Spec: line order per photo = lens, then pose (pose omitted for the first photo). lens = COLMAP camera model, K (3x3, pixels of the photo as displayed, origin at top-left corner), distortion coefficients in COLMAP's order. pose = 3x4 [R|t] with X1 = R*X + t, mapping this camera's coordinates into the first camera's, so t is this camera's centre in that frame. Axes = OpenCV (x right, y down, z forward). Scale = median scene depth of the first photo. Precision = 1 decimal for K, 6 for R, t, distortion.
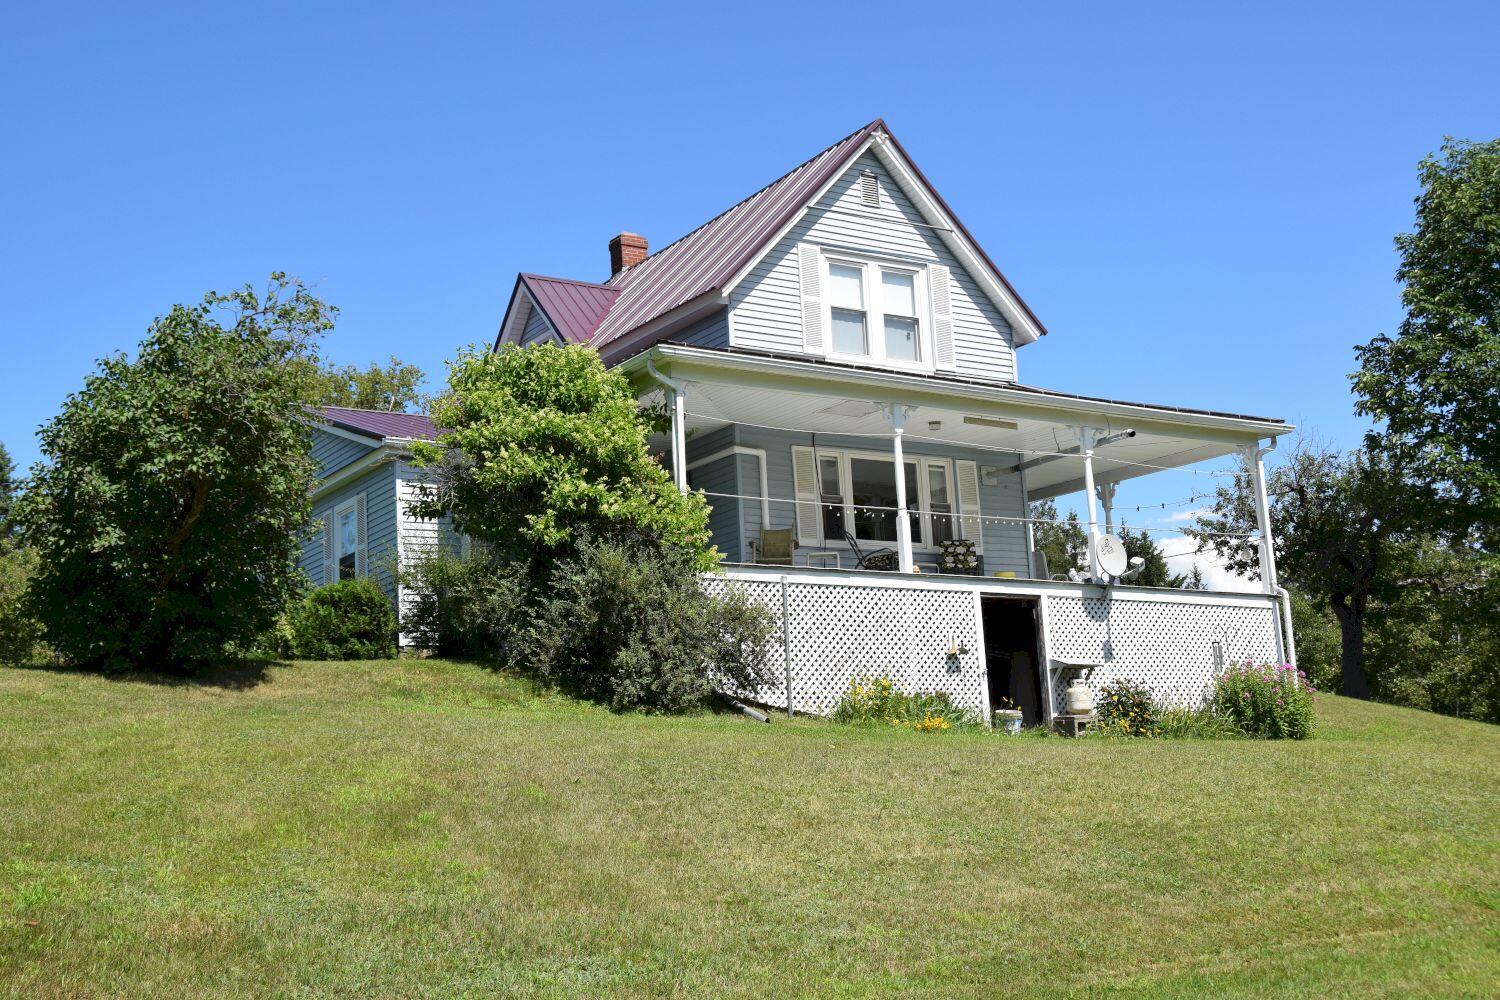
lens RADIAL K [[1811.9, 0, 749.7], [0, 1811.9, 498.3], [0, 0, 1]] dist [0.060741, 0.000000]
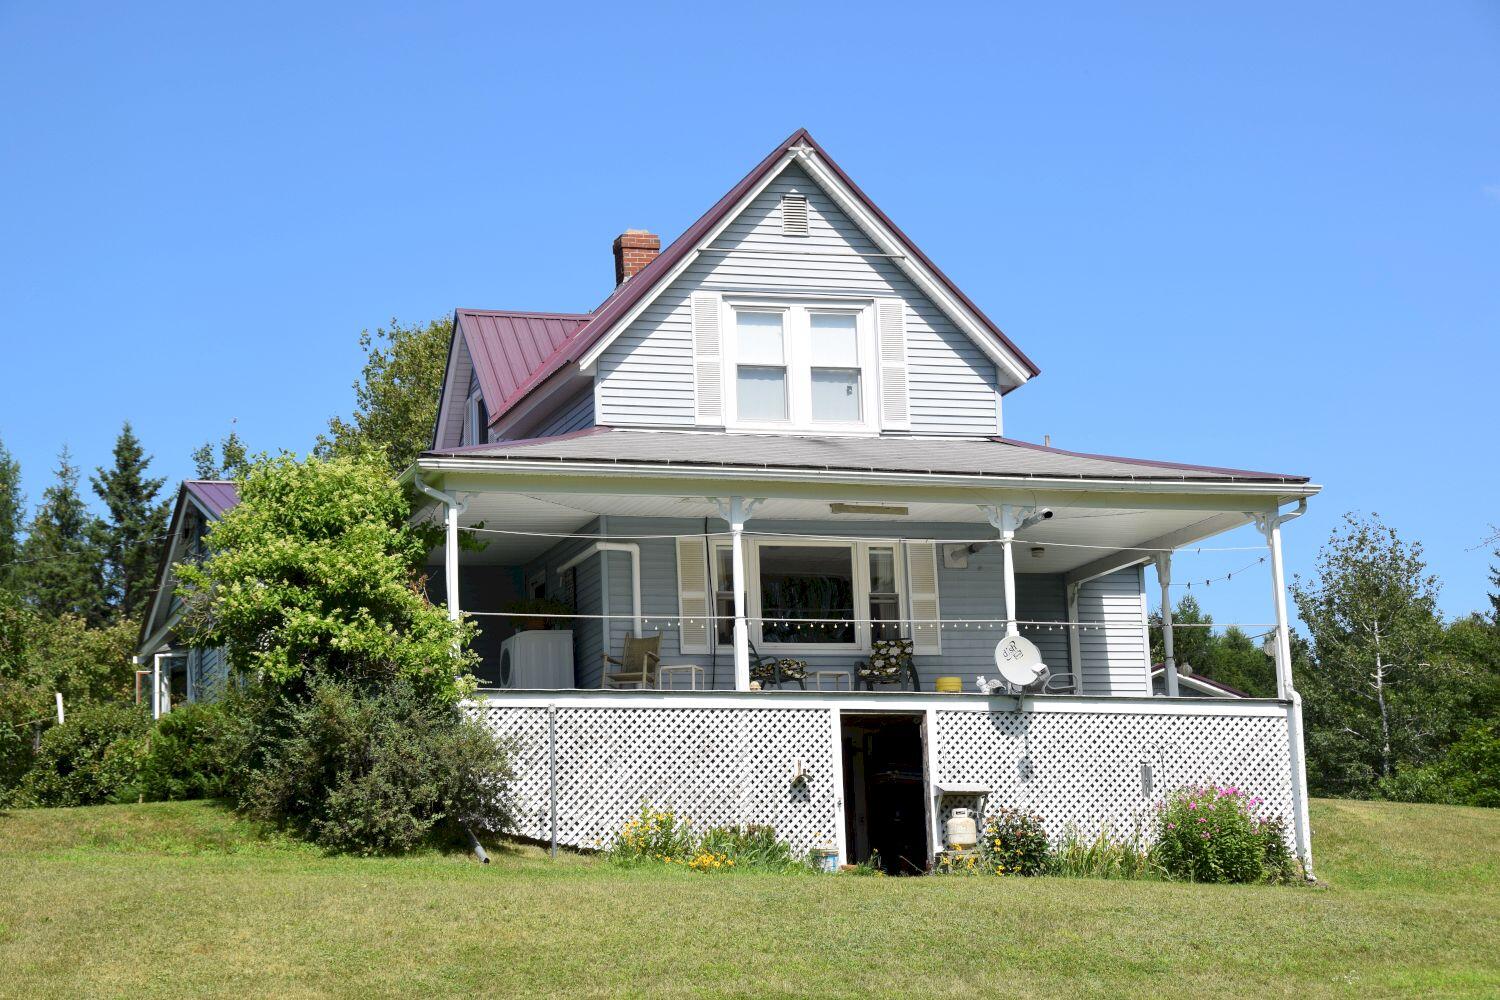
lens RADIAL K [[3627.5, 0, 752.8], [0, 3627.5, 500.2], [0, 0, 1]] dist [0.553090, 0.000000]
pose [[0.963375, -0.031362, -0.266318, 0.535496], [0.038085, 0.999072, 0.020117, -0.082331], [0.265440, -0.029522, 0.963675, -0.667677]]
